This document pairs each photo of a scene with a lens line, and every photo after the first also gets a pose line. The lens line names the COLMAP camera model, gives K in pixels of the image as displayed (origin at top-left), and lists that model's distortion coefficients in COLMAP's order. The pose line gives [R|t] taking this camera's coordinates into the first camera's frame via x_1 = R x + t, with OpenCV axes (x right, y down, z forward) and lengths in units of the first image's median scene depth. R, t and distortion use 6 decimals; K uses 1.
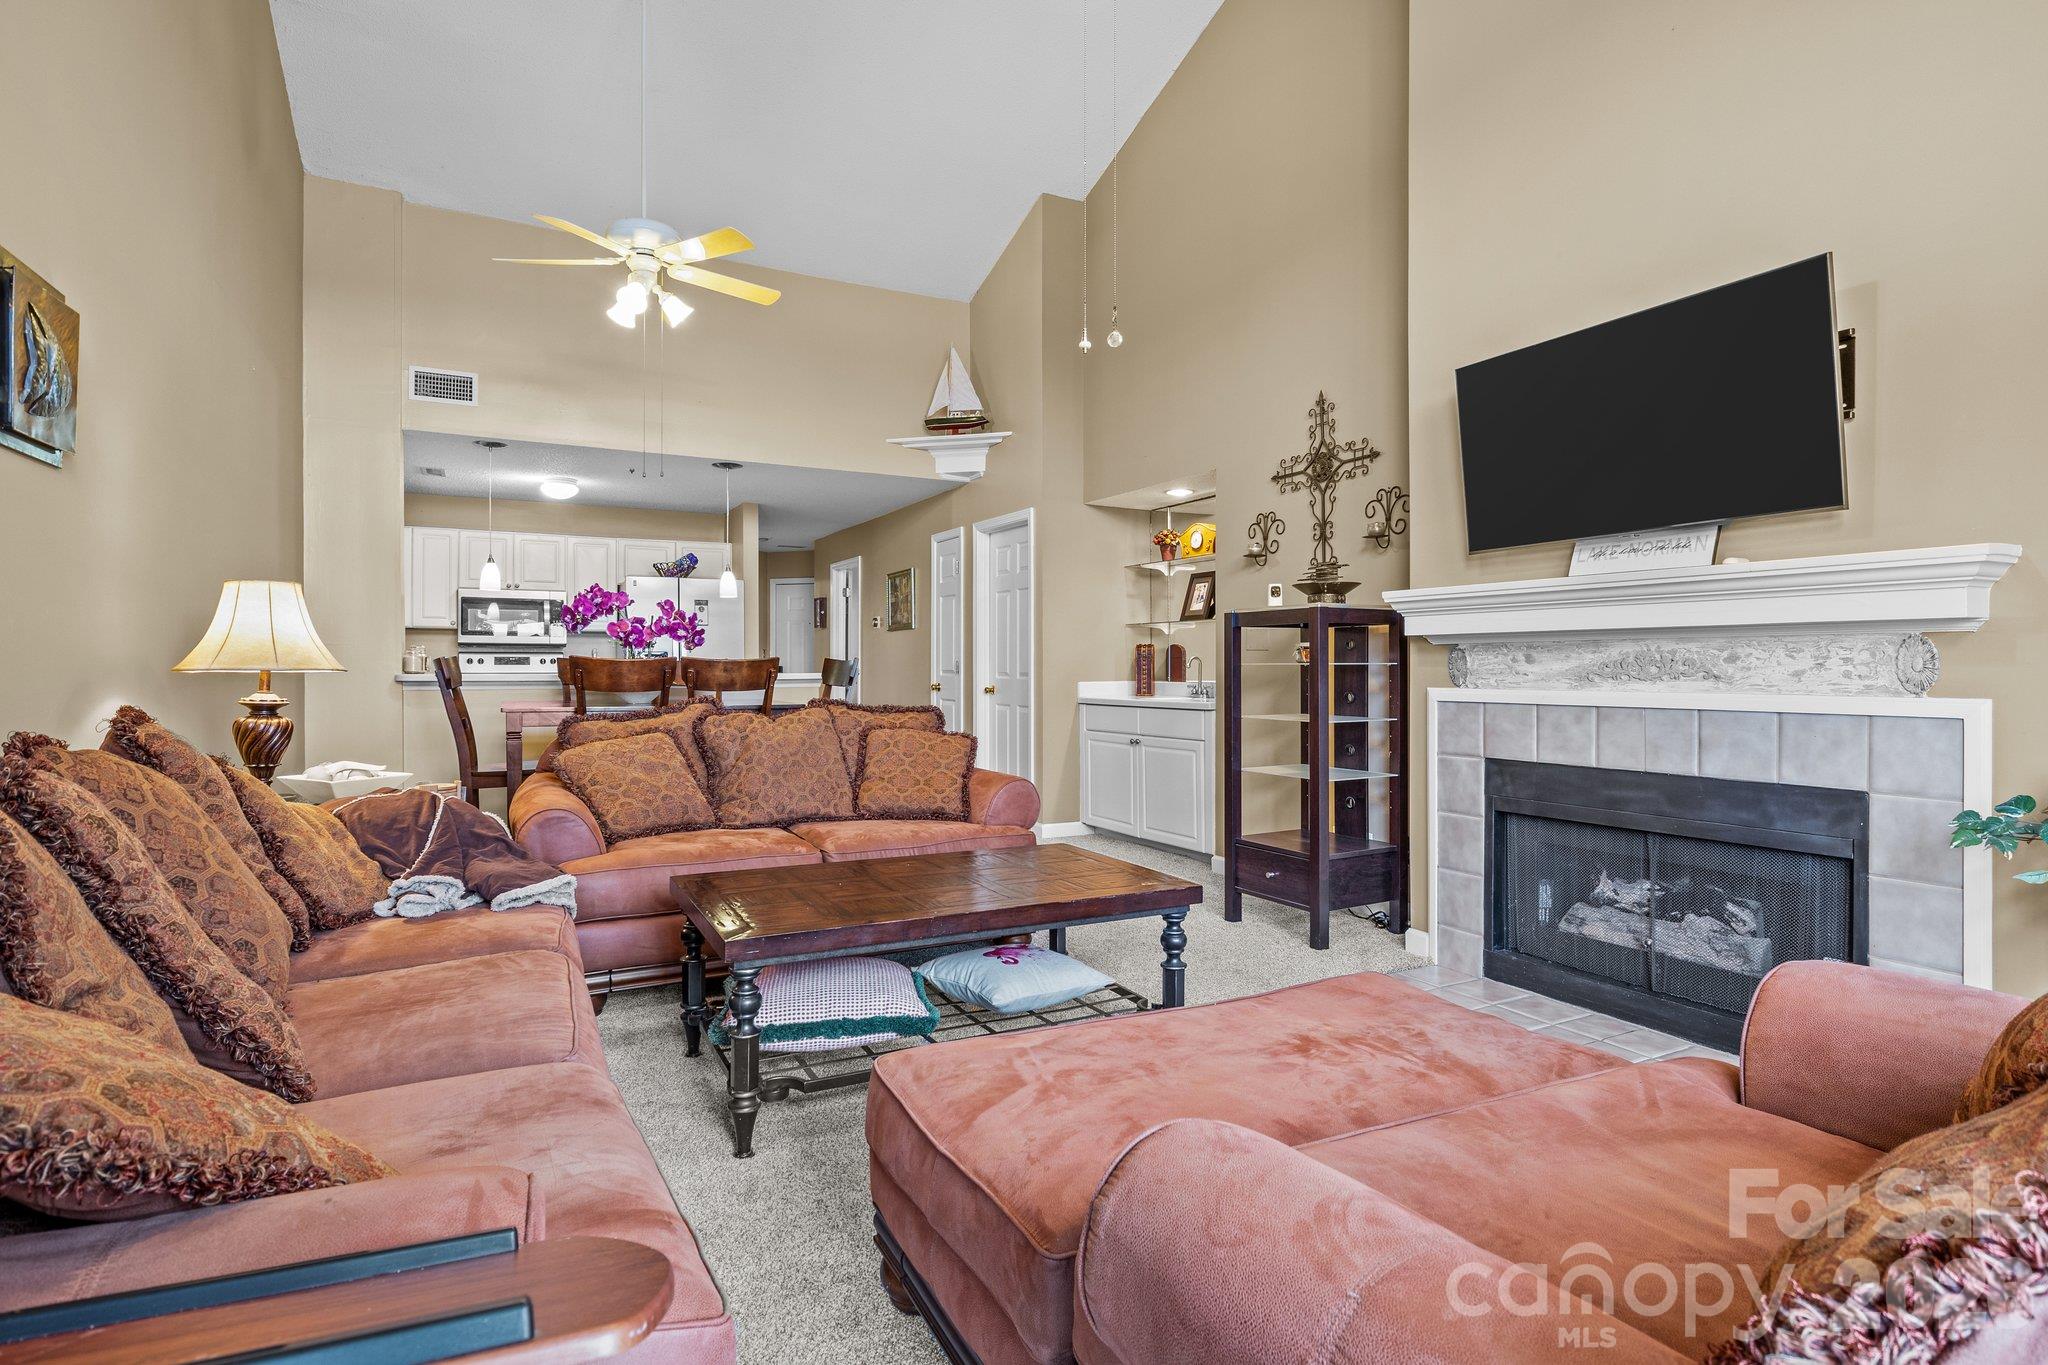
lens RADIAL K [[1007.3, 0, 1019.9], [0, 1007.3, 674.5], [0, 0, 1]] dist [-0.002082, -0.000774]
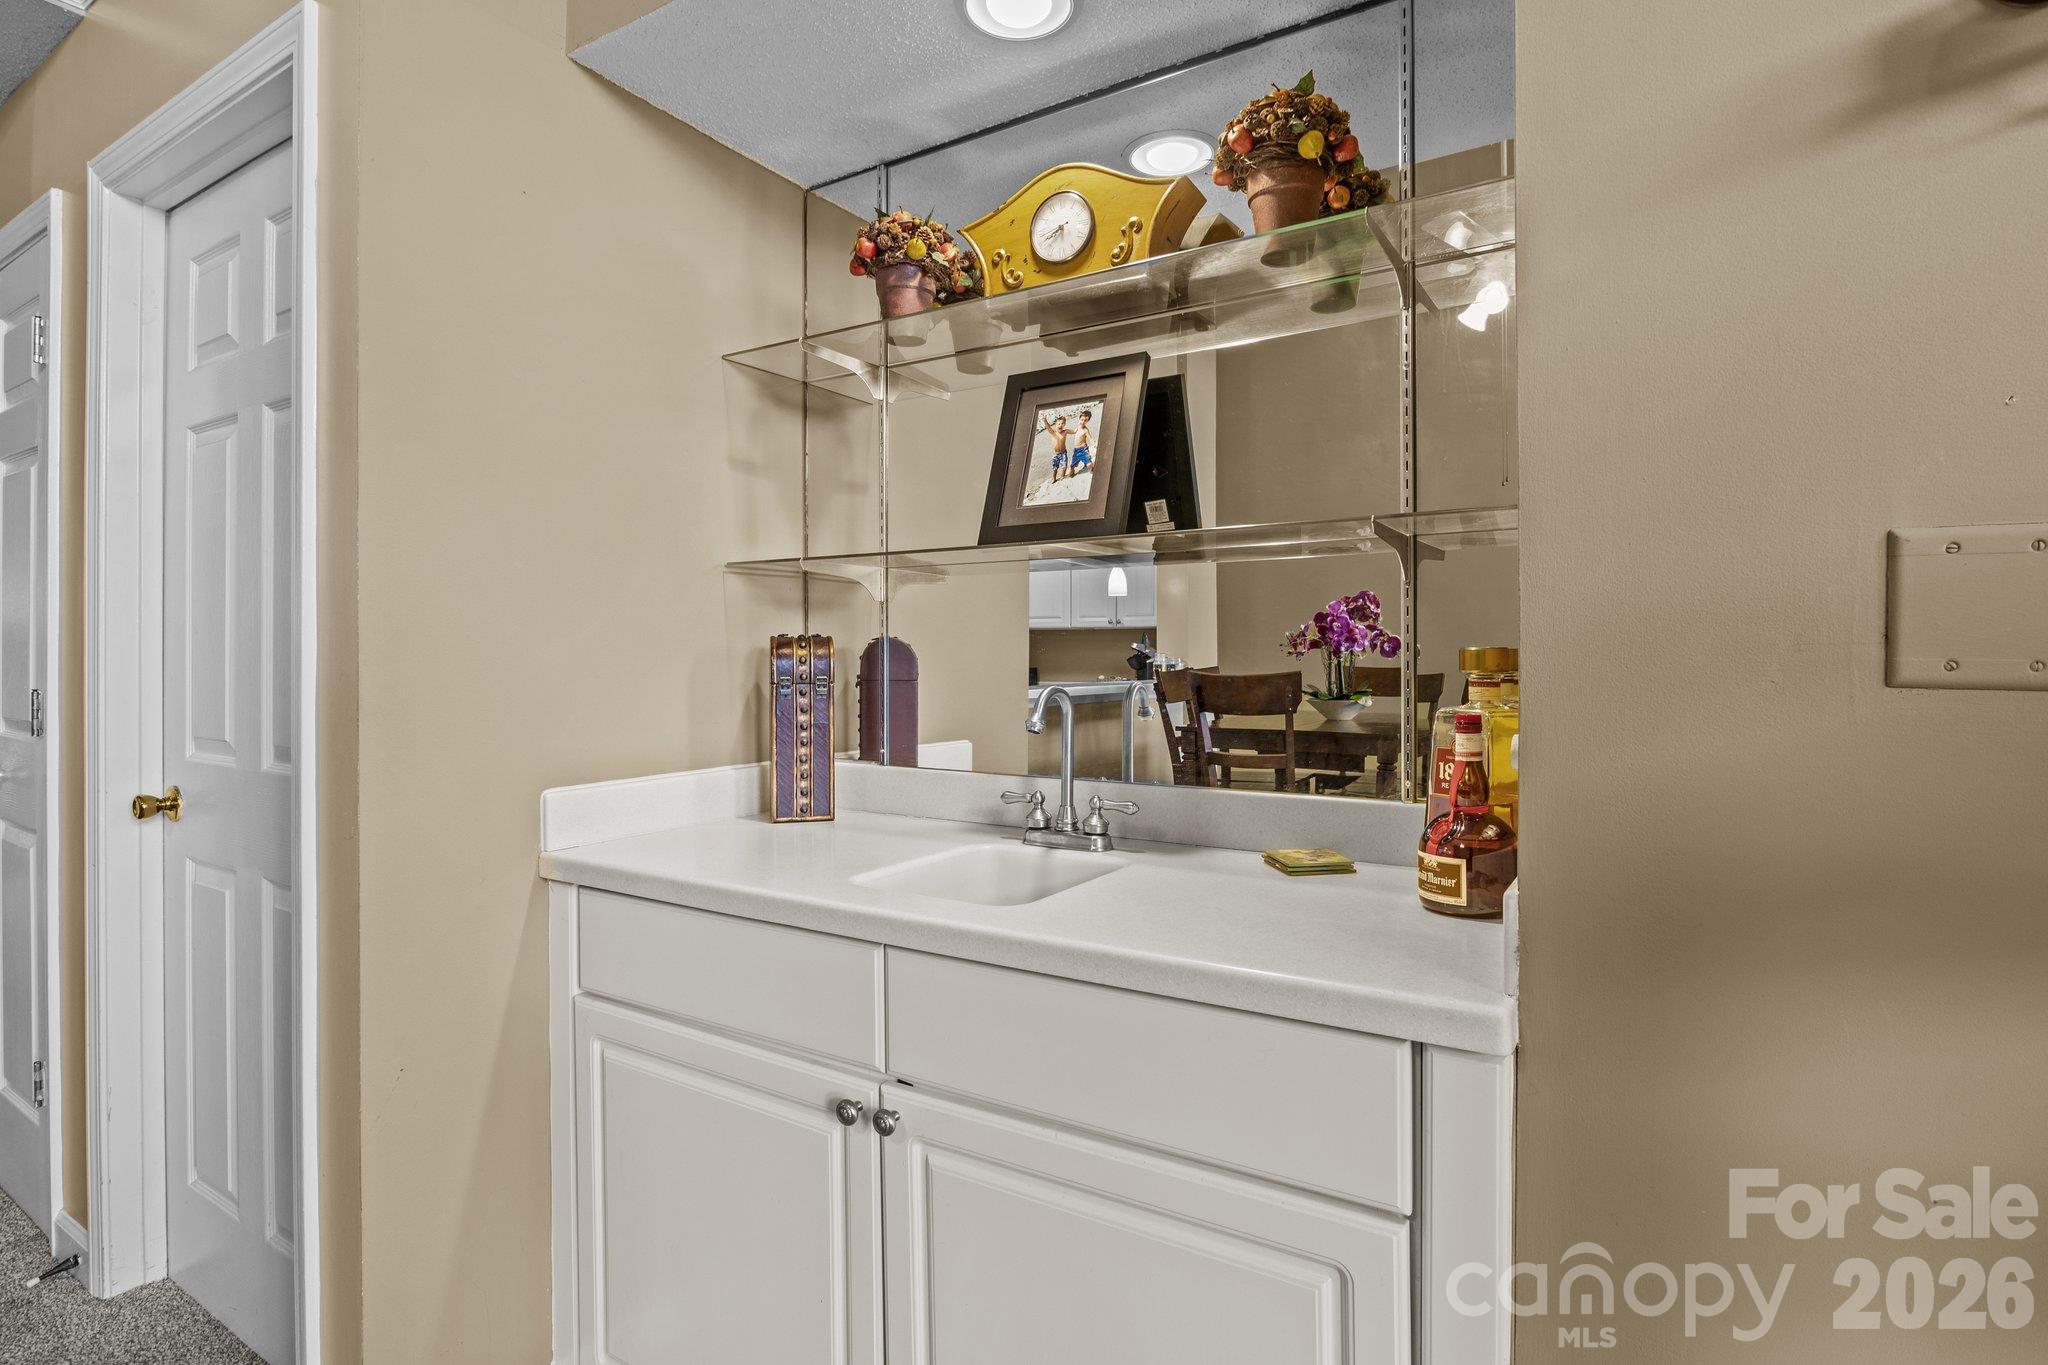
lens RADIAL K [[1007.3, 0, 1010.7], [0, 1007.3, 668.8], [0, 0, 1]] dist [-0.002082, -0.000774]
pose [[0.864727, -0.002186, 0.502238, 0.033947], [0.003954, 0.999989, -0.002455, -0.020011], [-0.502227, 0.004109, 0.864726, 0.726447]]
